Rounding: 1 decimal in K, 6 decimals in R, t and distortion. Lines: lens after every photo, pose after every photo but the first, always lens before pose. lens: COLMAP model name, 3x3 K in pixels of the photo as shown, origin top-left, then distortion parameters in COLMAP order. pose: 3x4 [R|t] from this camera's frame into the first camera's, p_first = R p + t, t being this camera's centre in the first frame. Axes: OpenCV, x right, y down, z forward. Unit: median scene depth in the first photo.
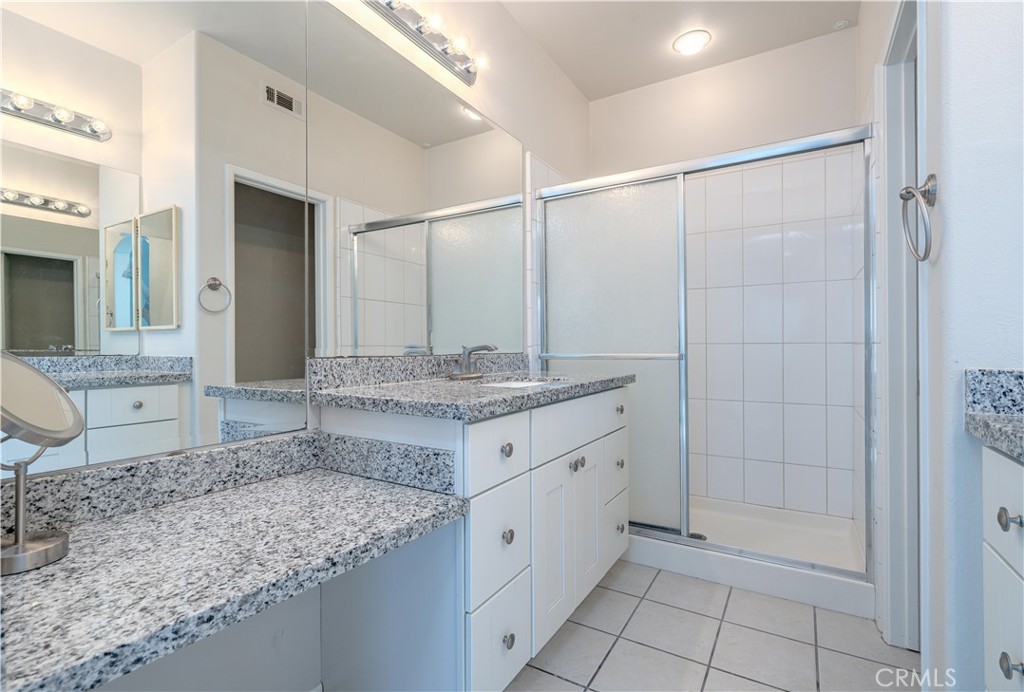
lens RADIAL K [[477.2, 0, 510.8], [0, 477.2, 344.5], [0, 0, 1]] dist [0.001434, -0.000590]
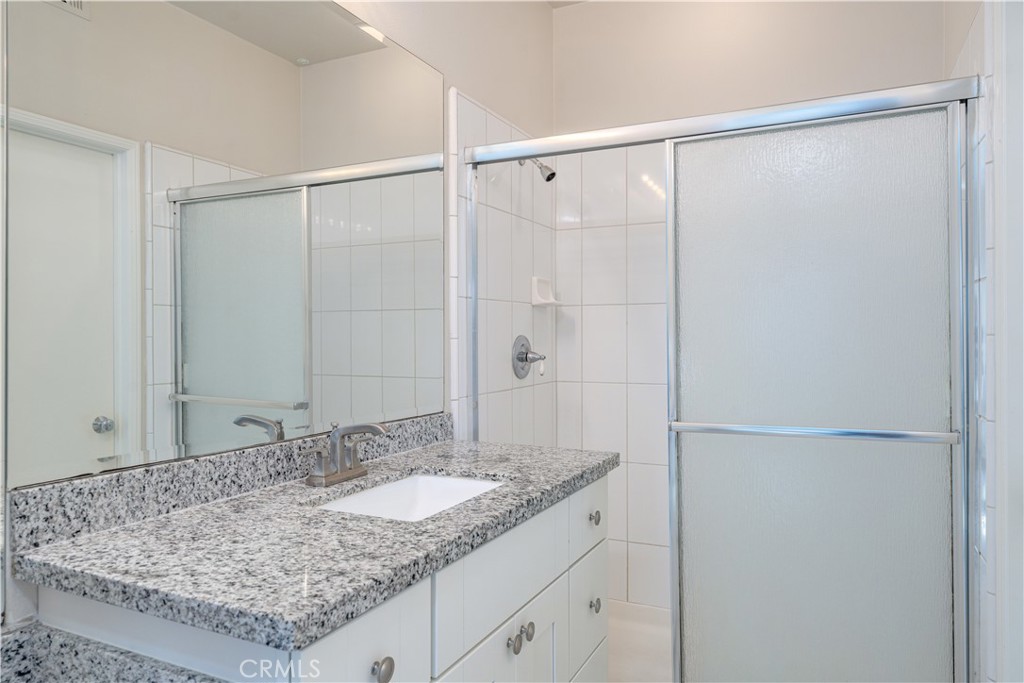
lens RADIAL K [[673.4, 0, 519.1], [0, 673.4, 339.1], [0, 0, 1]] dist [-0.005431, 0.004166]
pose [[0.994867, 0.002241, 0.101162, 0.053675], [-0.002817, 0.999981, 0.005558, -0.126211], [-0.101148, -0.005814, 0.994854, 0.179202]]
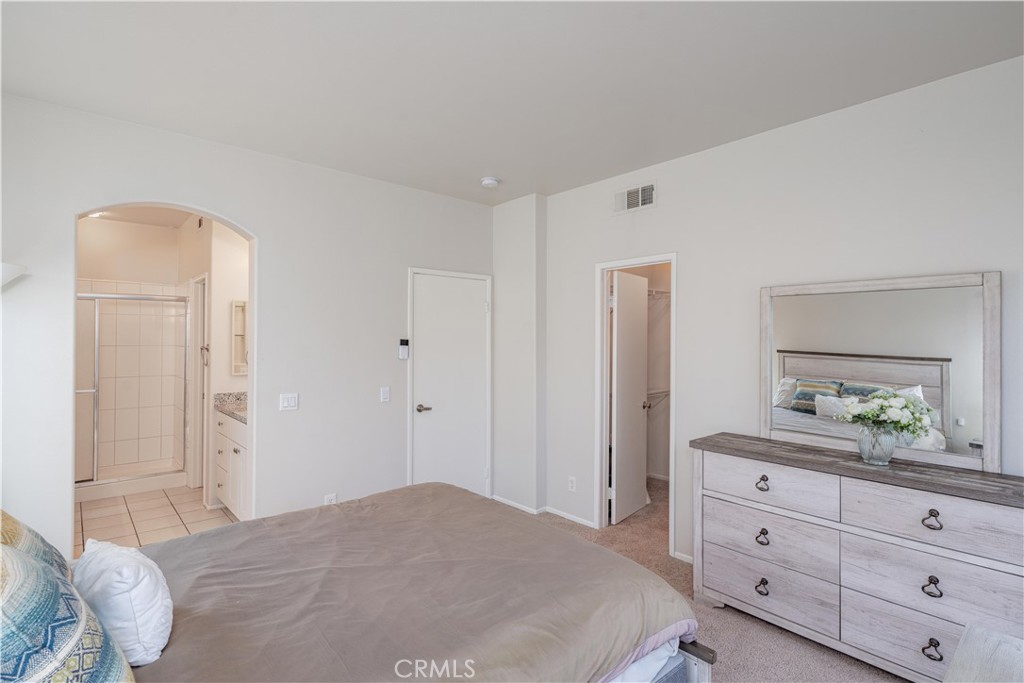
lens RADIAL K [[466.5, 0, 513.0], [0, 466.5, 344.2], [0, 0, 1]] dist [0.001781, 0.000158]
pose [[0.298576, 0.014797, 0.954271, -1.299400], [-0.013760, 0.999843, -0.011198, -0.219190], [-0.954287, -0.009787, 0.298732, -1.623360]]
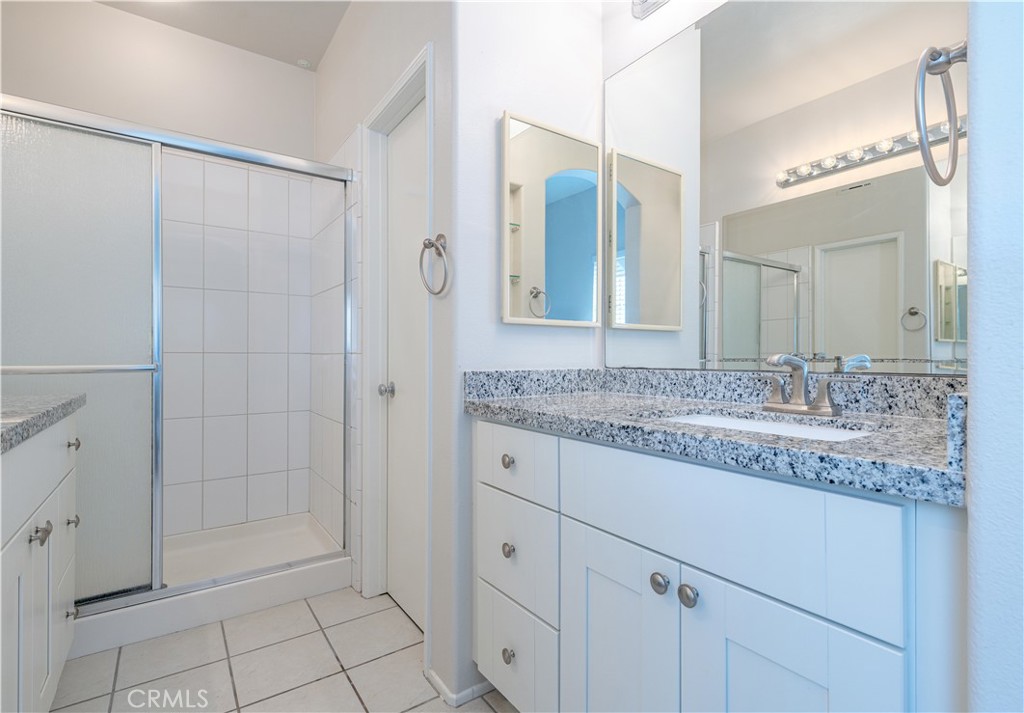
lens RADIAL K [[498.8, 0, 520.4], [0, 498.8, 354.8], [0, 0, 1]] dist [0.004784, 0.000808]
pose [[0.390575, 0.008808, 0.920529, -0.246330], [-0.006832, 0.999954, -0.006669, 0.005203], [-0.920546, -0.003684, 0.390617, 0.133533]]
